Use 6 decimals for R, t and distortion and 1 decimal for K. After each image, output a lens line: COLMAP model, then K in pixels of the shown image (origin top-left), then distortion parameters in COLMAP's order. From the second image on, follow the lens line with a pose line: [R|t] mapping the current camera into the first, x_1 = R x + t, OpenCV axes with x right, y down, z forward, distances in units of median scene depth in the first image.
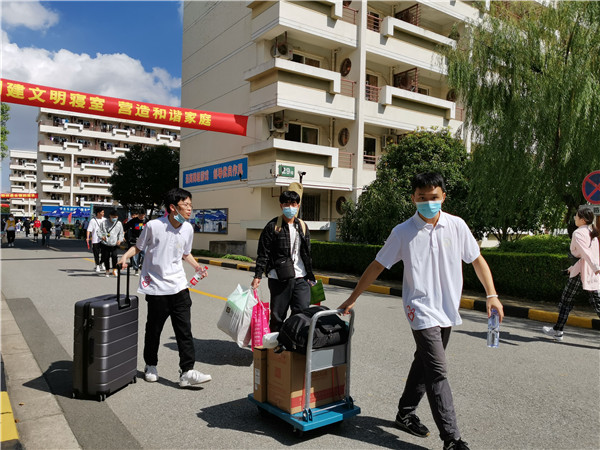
lens RADIAL K [[486.5, 0, 298.3], [0, 486.5, 228.0], [0, 0, 1]] dist [-0.026212, -0.007263]
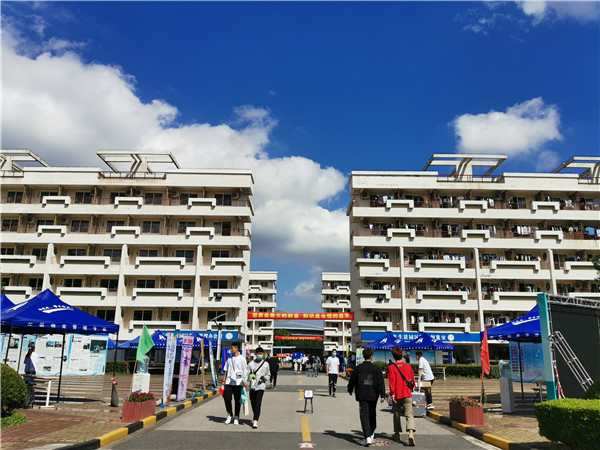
lens RADIAL K [[486.5, 0, 301.0], [0, 486.5, 226.5], [0, 0, 1]] dist [-0.026212, -0.007263]
pose [[0.827618, -0.154567, -0.539589, -0.229445], [0.005412, 0.963489, -0.267694, -0.010449], [0.561265, 0.218629, 0.798237, 0.417150]]
